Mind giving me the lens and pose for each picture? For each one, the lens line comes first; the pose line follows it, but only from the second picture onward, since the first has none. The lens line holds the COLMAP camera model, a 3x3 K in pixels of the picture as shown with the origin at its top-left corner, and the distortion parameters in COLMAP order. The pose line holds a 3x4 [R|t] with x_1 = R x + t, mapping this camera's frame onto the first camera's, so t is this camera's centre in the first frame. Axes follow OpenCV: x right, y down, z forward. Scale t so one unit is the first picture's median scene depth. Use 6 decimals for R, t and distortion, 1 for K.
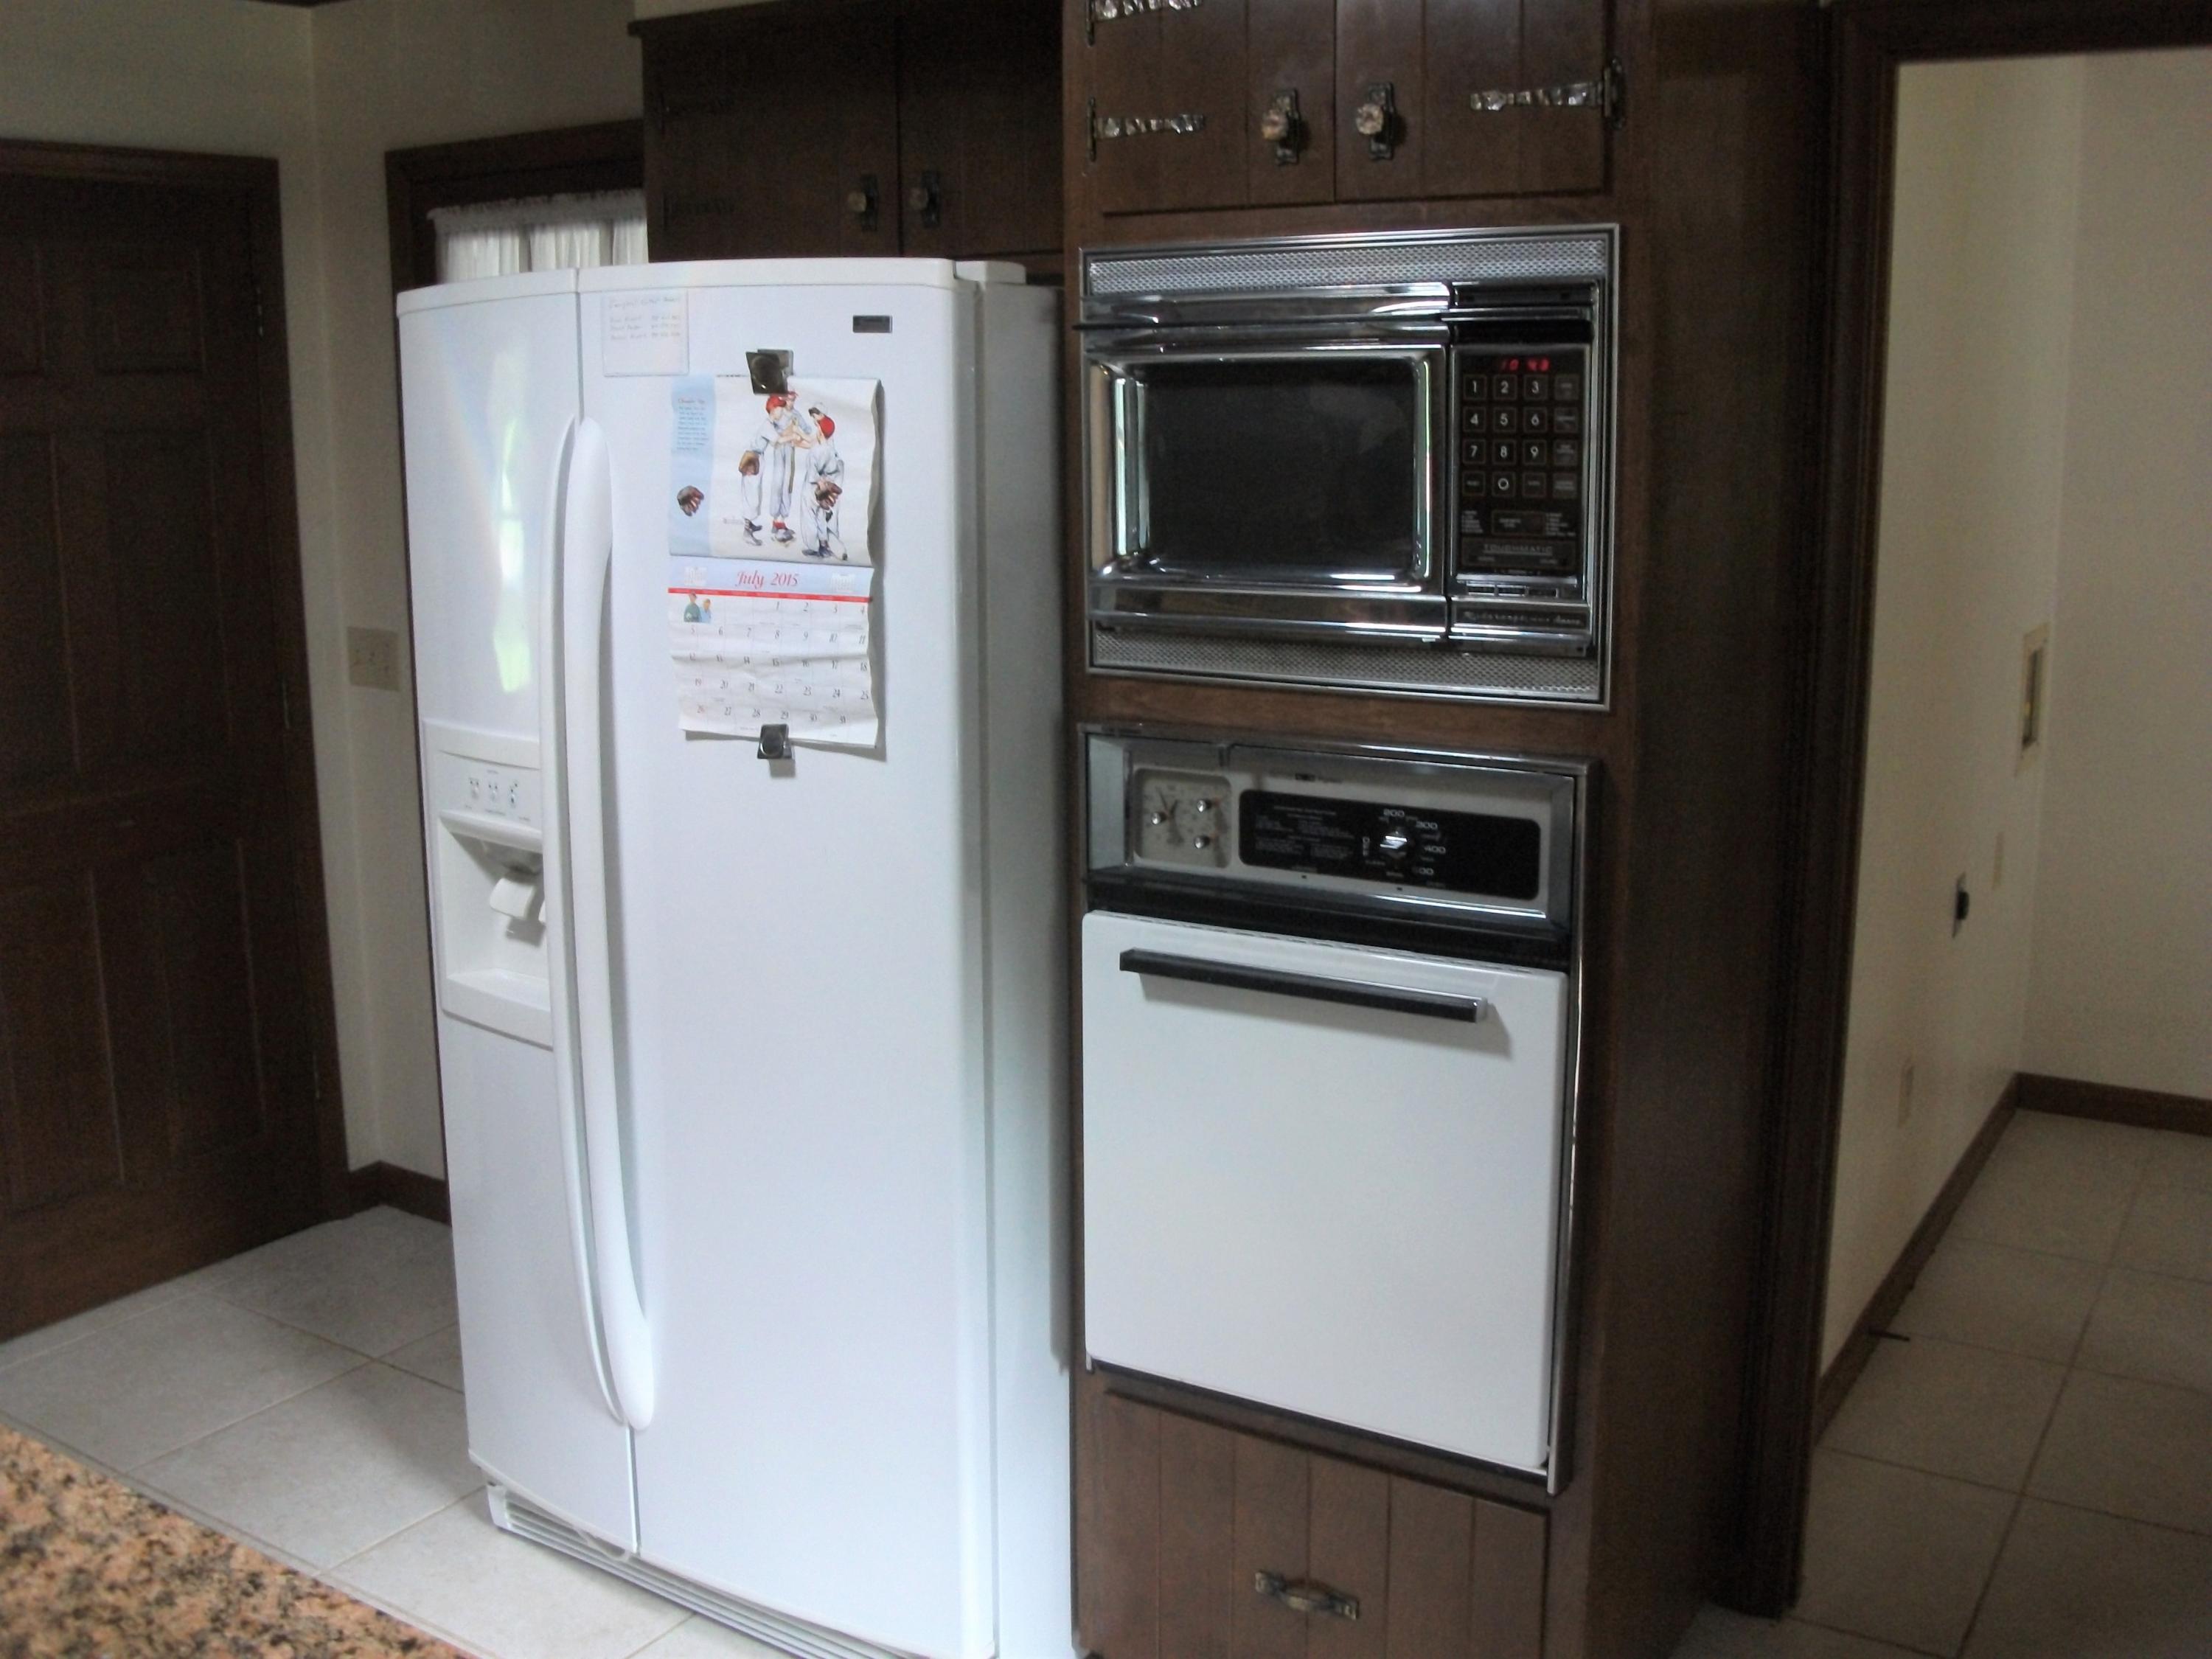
lens RADIAL K [[2121.6, 0, 1062.3], [0, 2121.6, 786.1], [0, 0, 1]] dist [-0.141294, 0.079094]
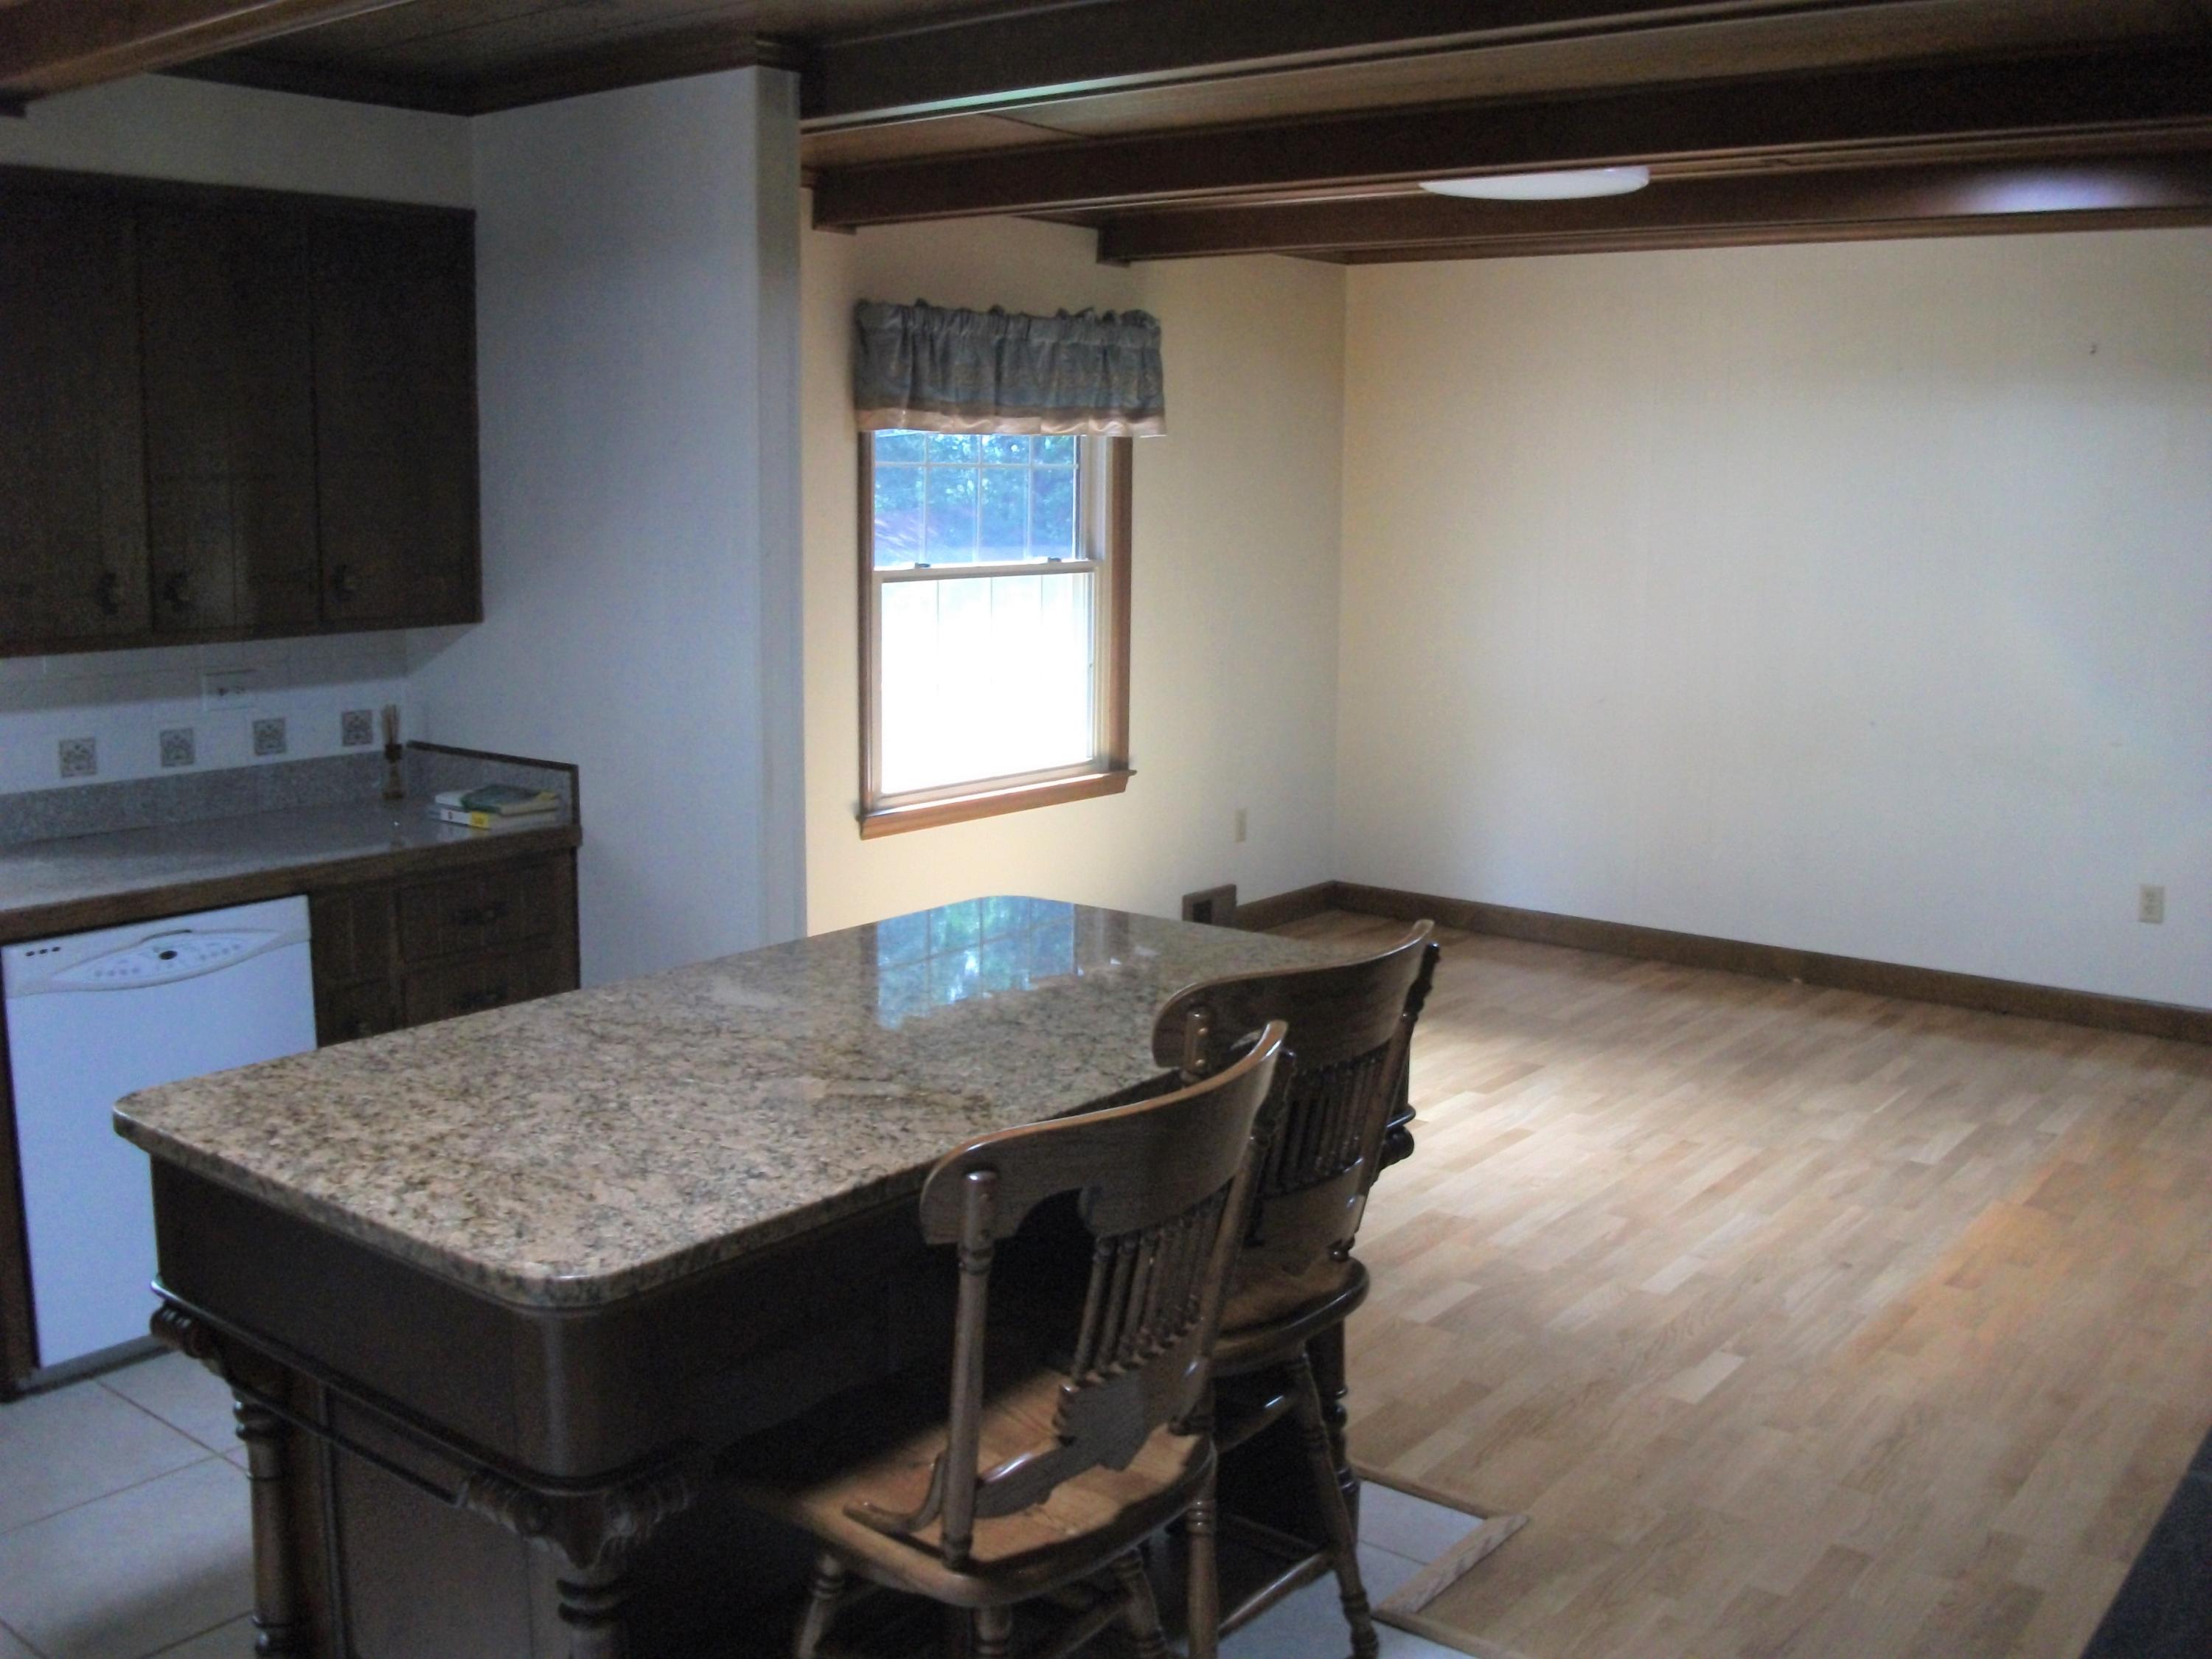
lens RADIAL K [[2121.6, 0, 1062.3], [0, 2121.6, 786.1], [0, 0, 1]] dist [-0.141294, 0.079094]
pose [[-0.995022, -0.015872, 0.098379, -0.655535], [0.017002, 0.945719, 0.324541, -0.247187], [-0.098190, 0.324598, -0.940742, 1.336150]]
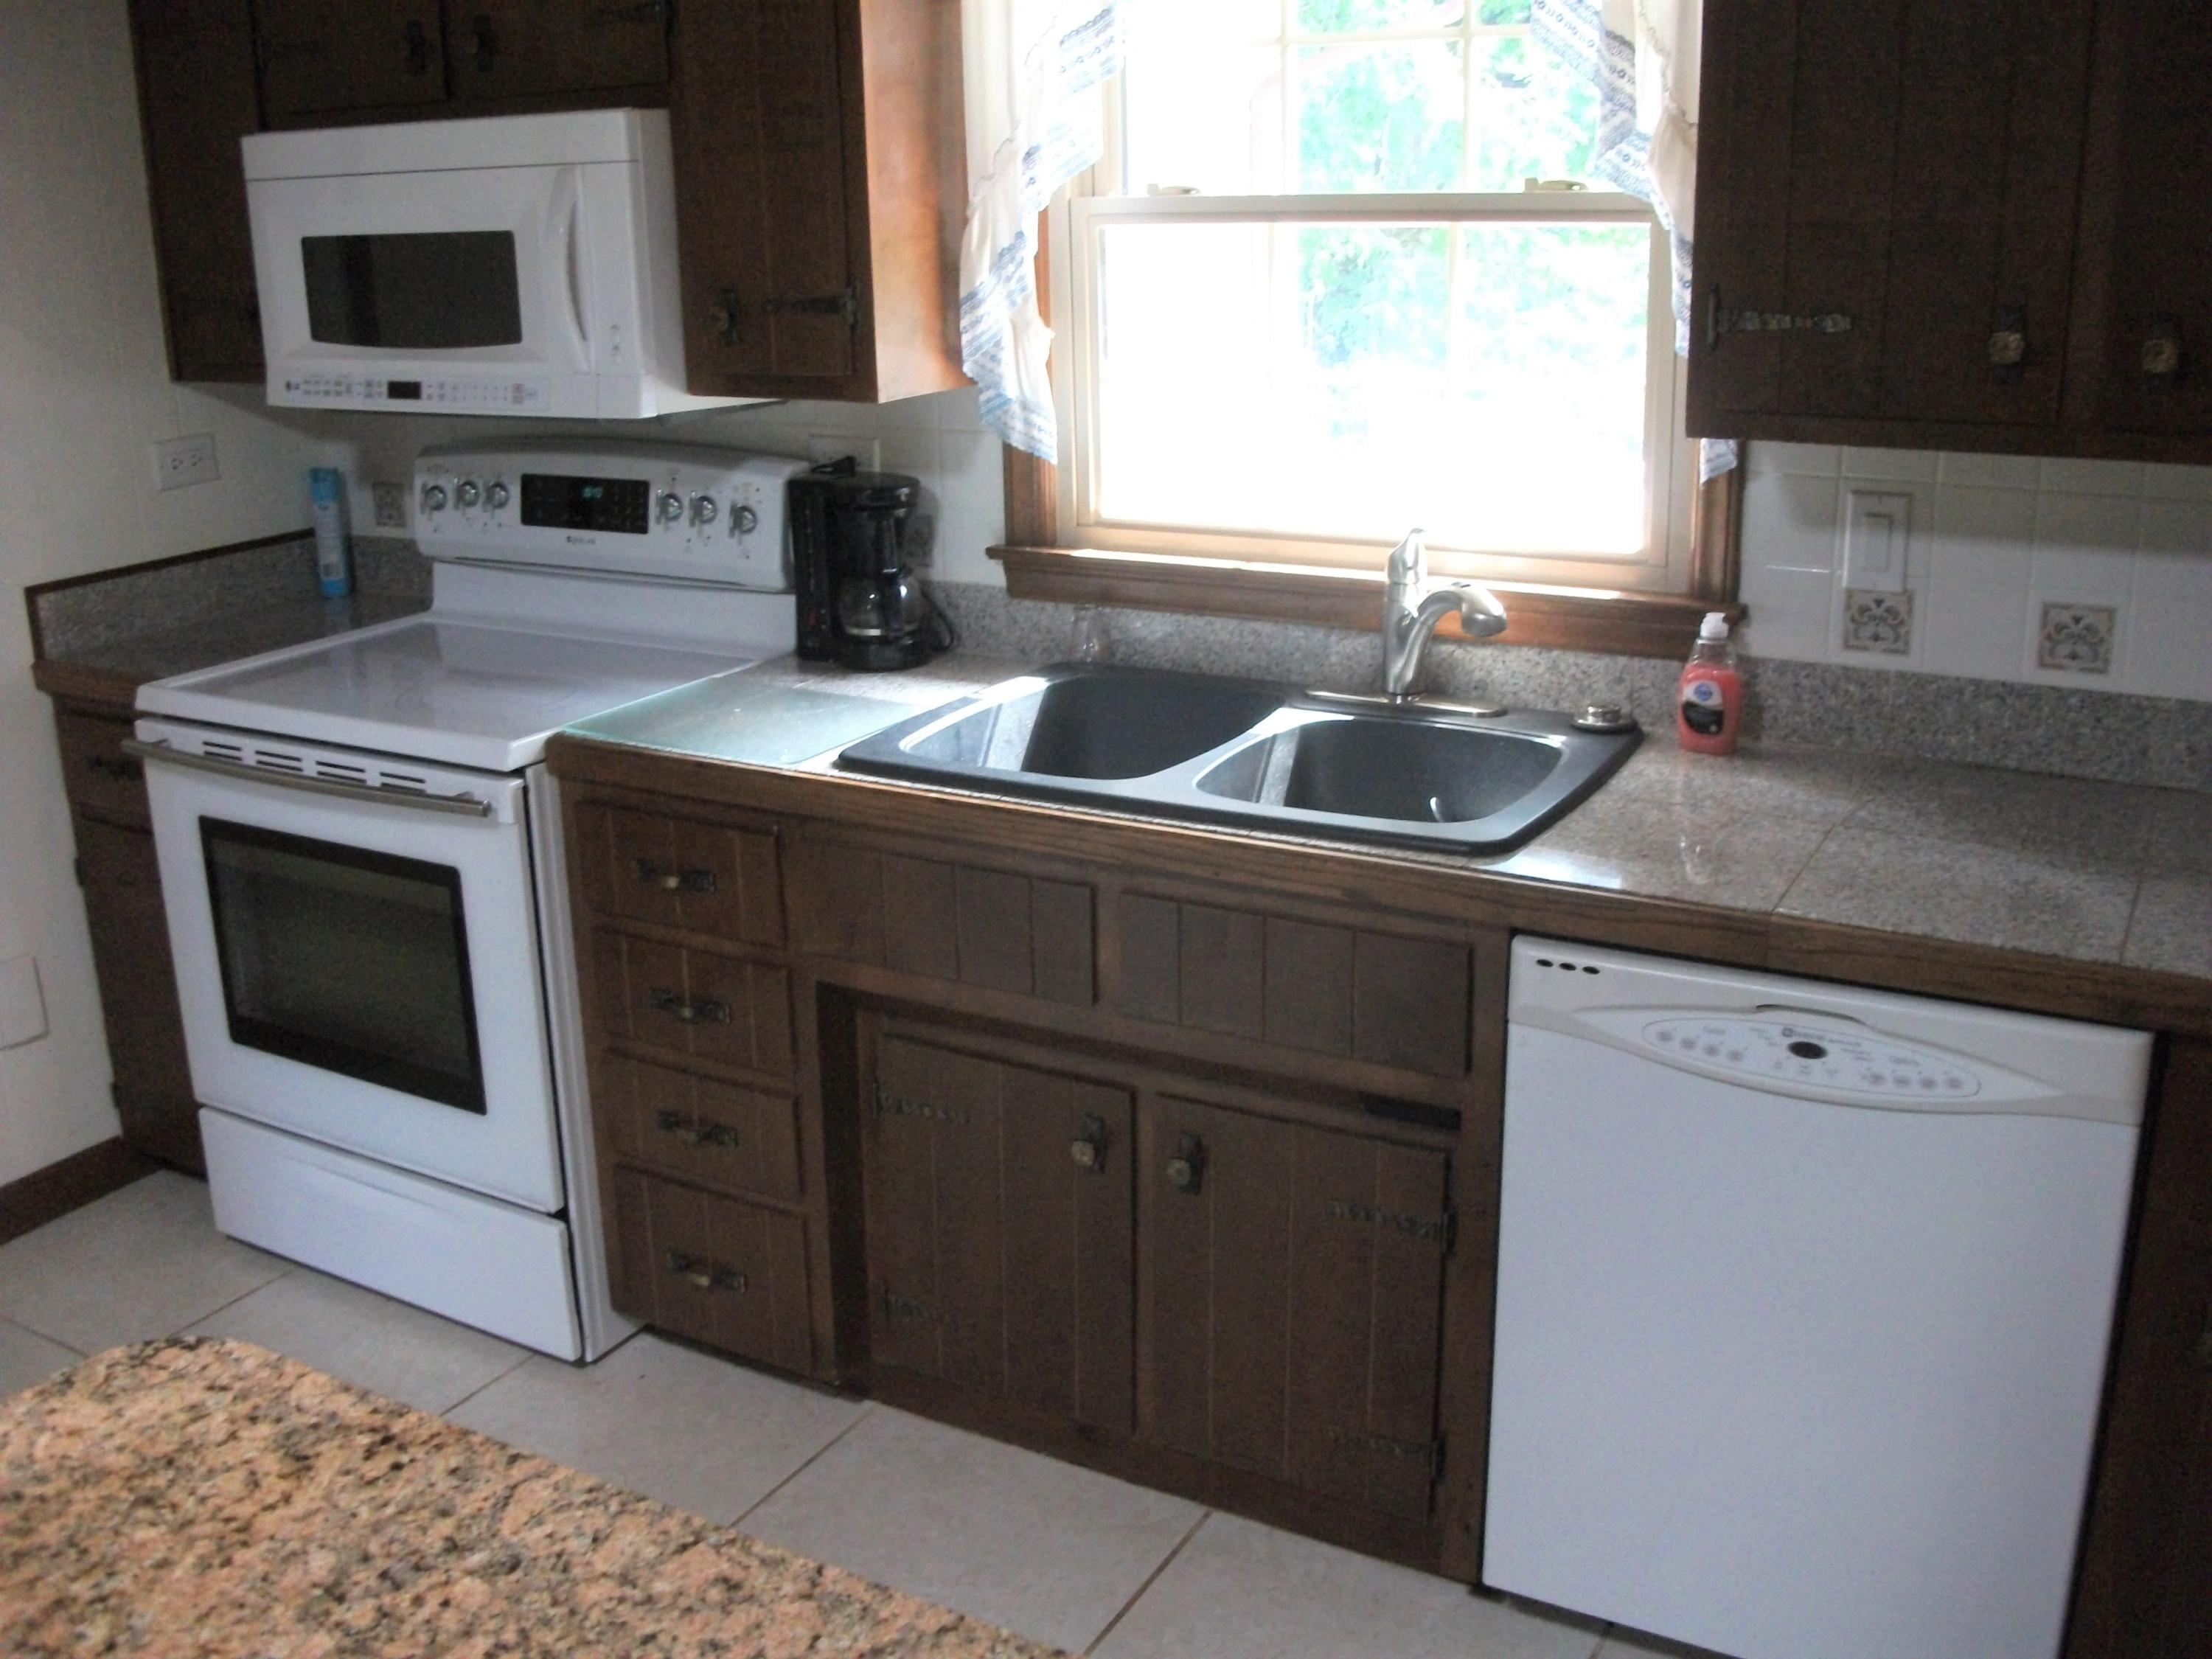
lens RADIAL K [[2121.6, 0, 1062.3], [0, 2121.6, 786.1], [0, 0, 1]] dist [-0.141294, 0.079094]
pose [[-0.047683, -0.271500, 0.961256, -0.577460], [0.206724, 0.938833, 0.275421, -0.009001], [-0.977237, 0.211848, 0.011359, 0.197799]]
